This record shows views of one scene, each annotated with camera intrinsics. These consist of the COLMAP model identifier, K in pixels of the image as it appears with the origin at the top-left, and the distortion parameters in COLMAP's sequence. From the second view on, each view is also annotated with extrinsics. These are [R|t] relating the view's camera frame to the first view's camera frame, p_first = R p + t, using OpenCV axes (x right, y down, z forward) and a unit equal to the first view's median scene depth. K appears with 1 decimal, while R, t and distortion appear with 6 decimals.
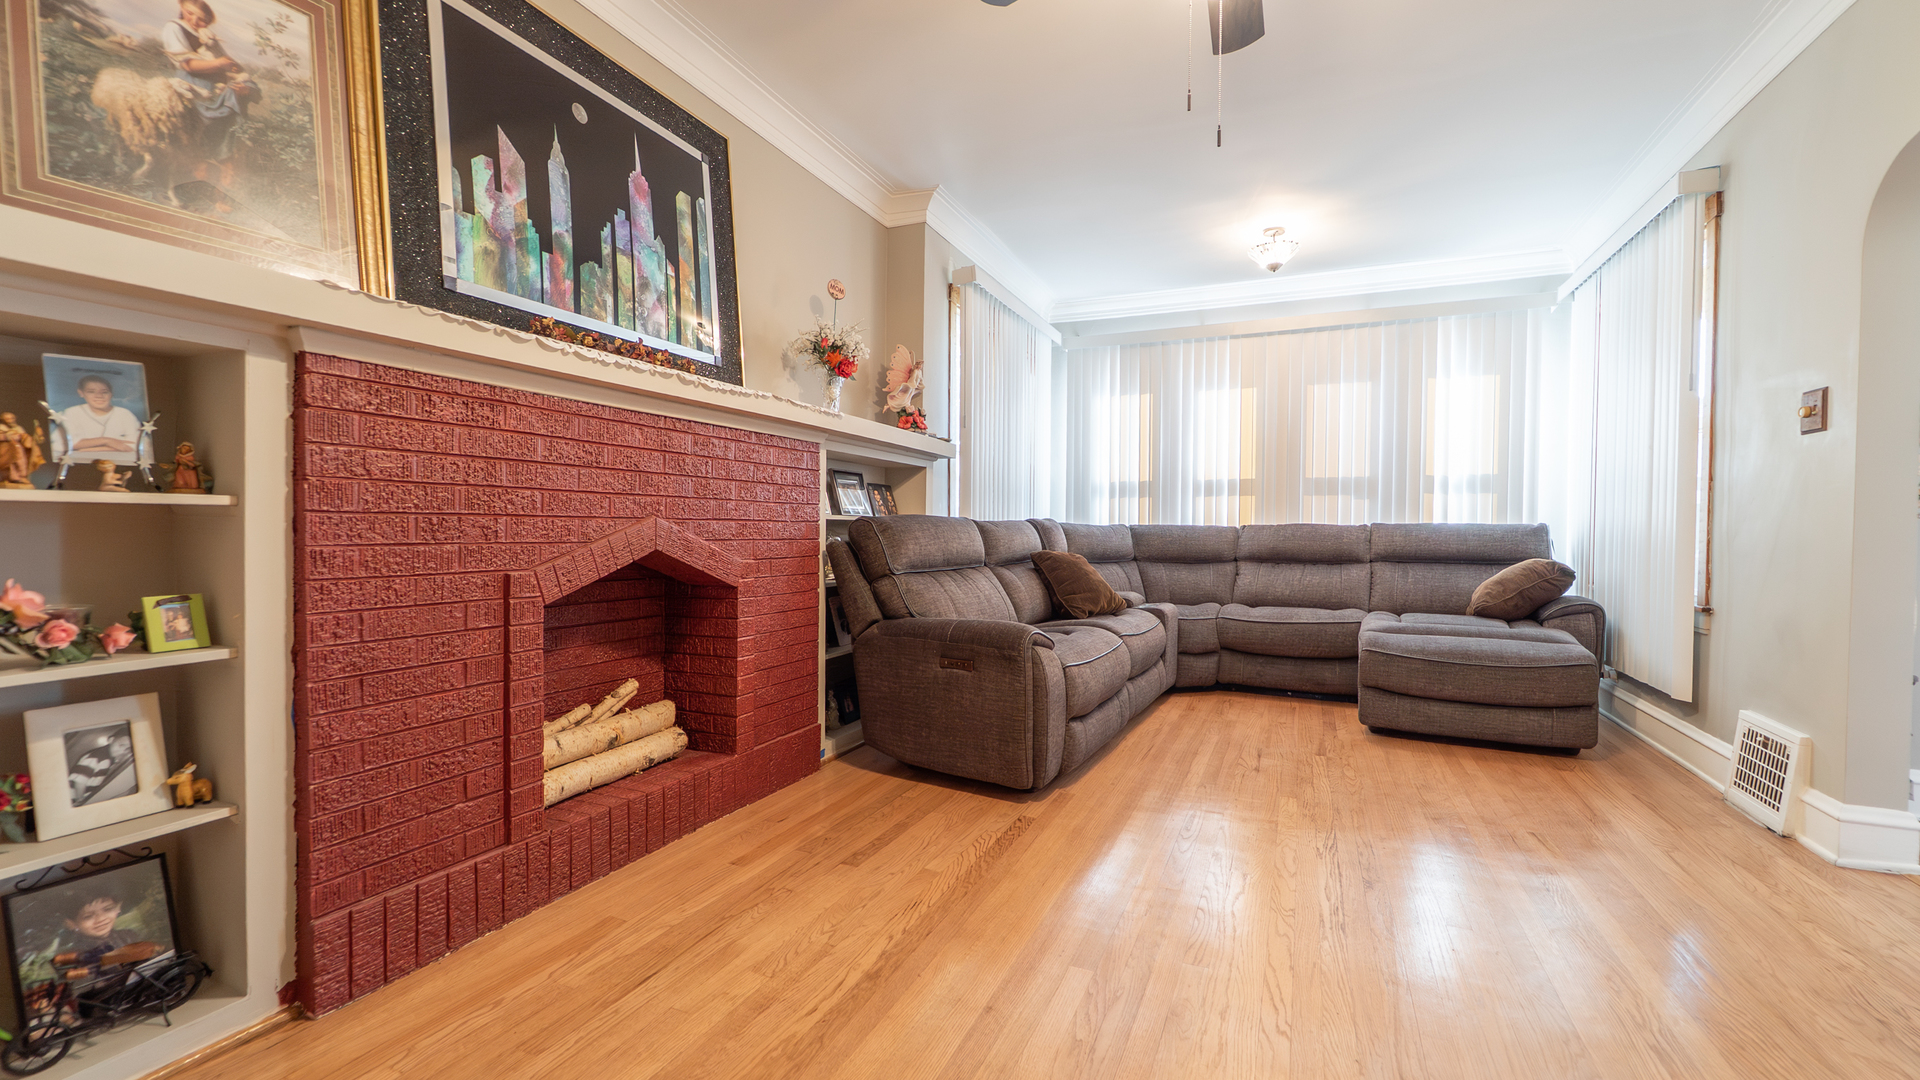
lens RADIAL K [[776.1, 0, 965.2], [0, 776.1, 529.2], [0, 0, 1]] dist [-0.001836, -0.000898]
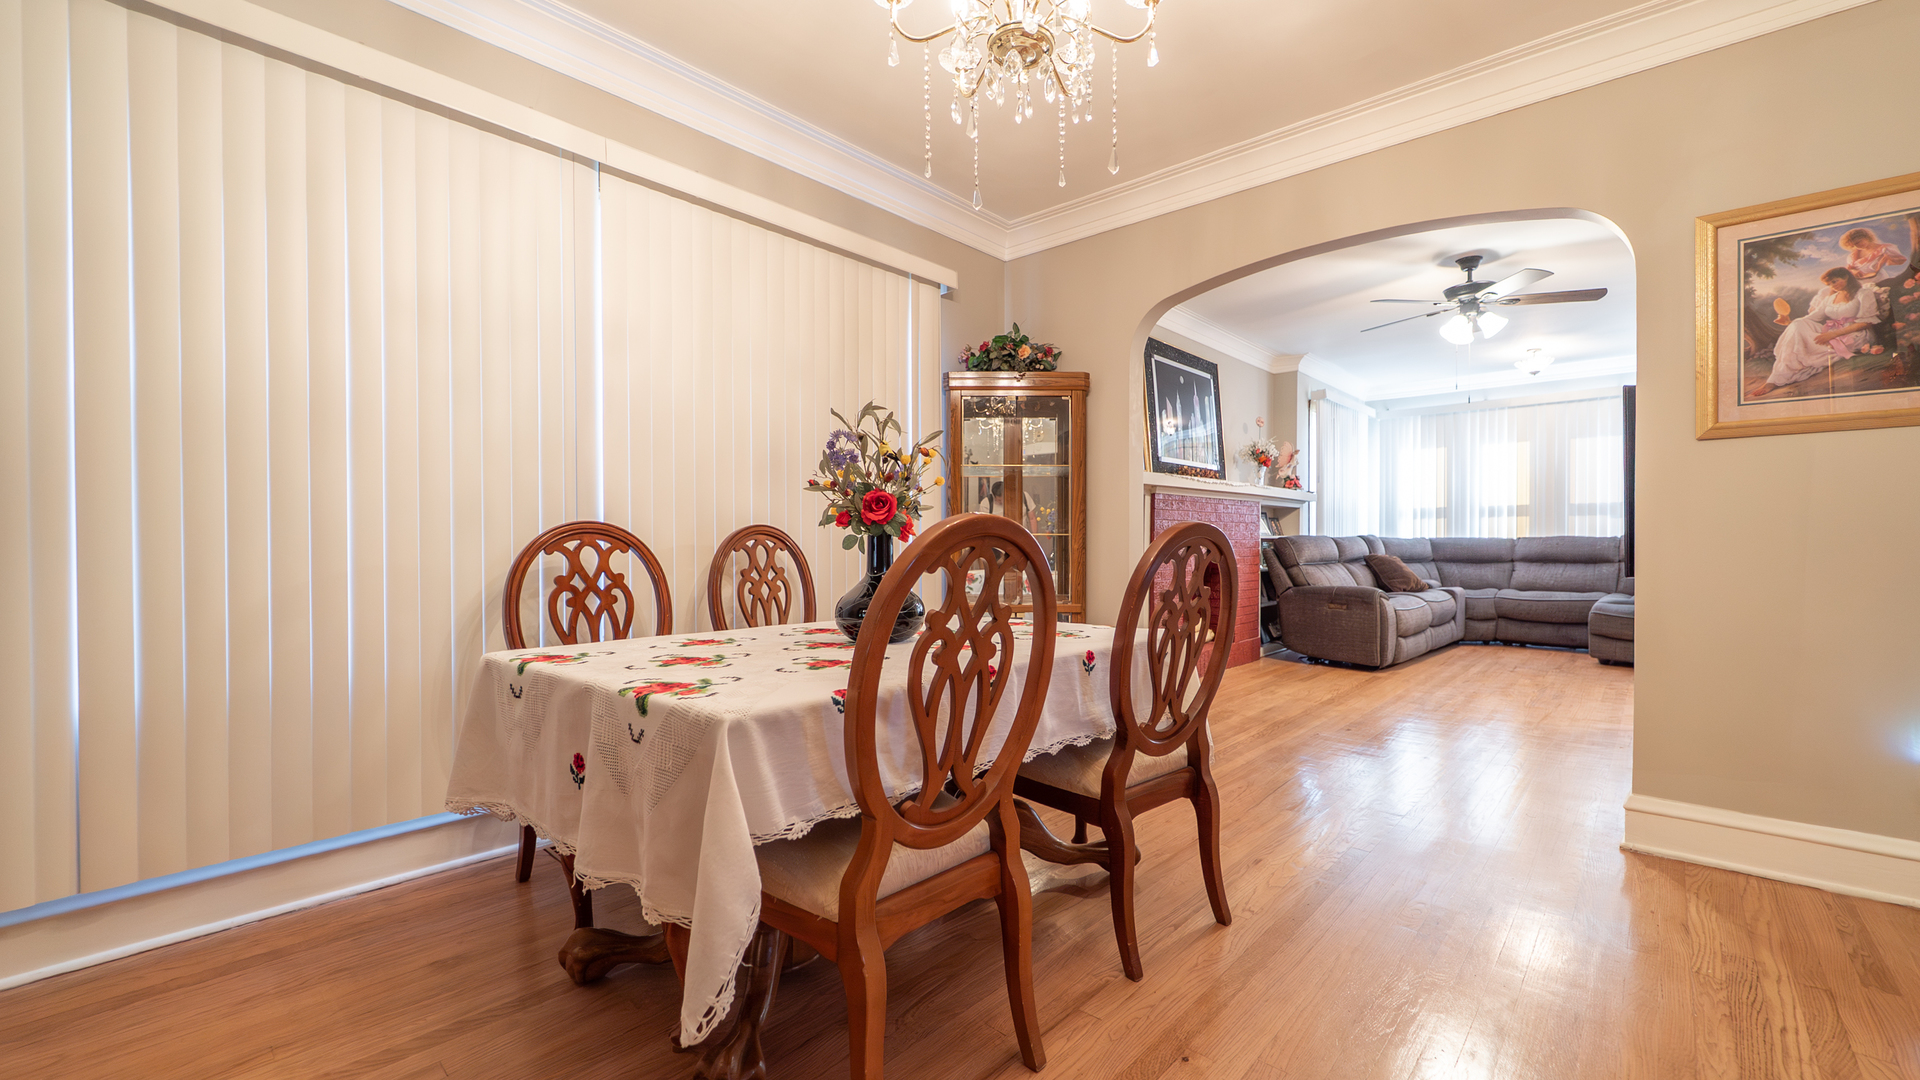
lens RADIAL K [[776.1, 0, 946.2], [0, 776.1, 547.0], [0, 0, 1]] dist [-0.001836, -0.000898]
pose [[0.942329, -0.008165, -0.334589, -0.204932], [0.010696, 0.999926, 0.005723, -0.007730], [0.334518, -0.008972, 0.942347, -0.891850]]
